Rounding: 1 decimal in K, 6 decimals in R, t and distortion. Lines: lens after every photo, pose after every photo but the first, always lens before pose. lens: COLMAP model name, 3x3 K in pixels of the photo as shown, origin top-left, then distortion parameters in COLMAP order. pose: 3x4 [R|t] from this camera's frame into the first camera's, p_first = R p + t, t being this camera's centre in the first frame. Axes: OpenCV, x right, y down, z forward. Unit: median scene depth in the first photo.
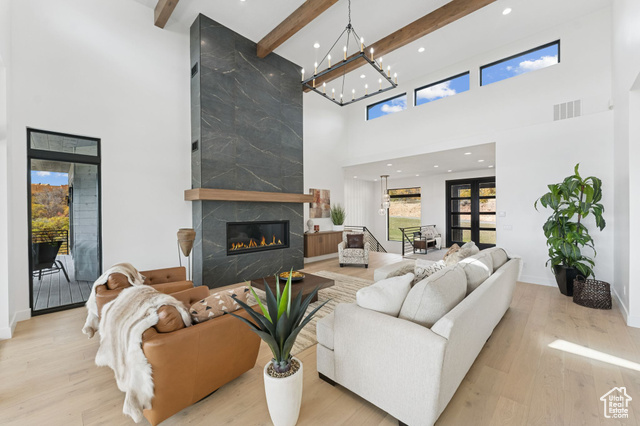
lens RADIAL K [[257.8, 0, 320.2], [0, 257.8, 213.4], [0, 0, 1]] dist [-0.000774, -0.000080]
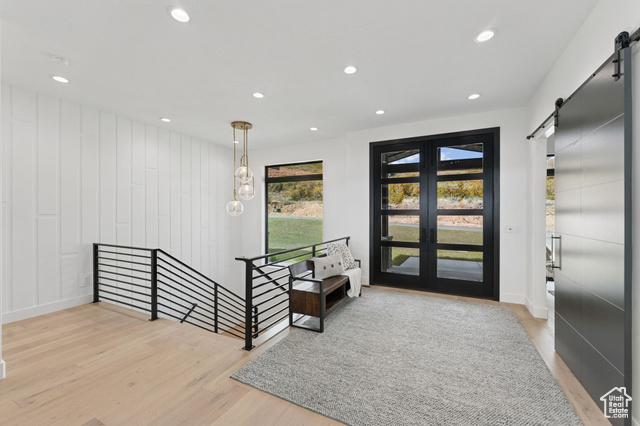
lens RADIAL K [[257.8, 0, 321.0], [0, 257.8, 212.1], [0, 0, 1]] dist [-0.000774, -0.000080]
pose [[0.957572, 0.003356, 0.288176, 0.277515], [-0.004995, 0.999975, 0.004949, -0.002776], [-0.288152, -0.006179, 0.957565, 0.599018]]
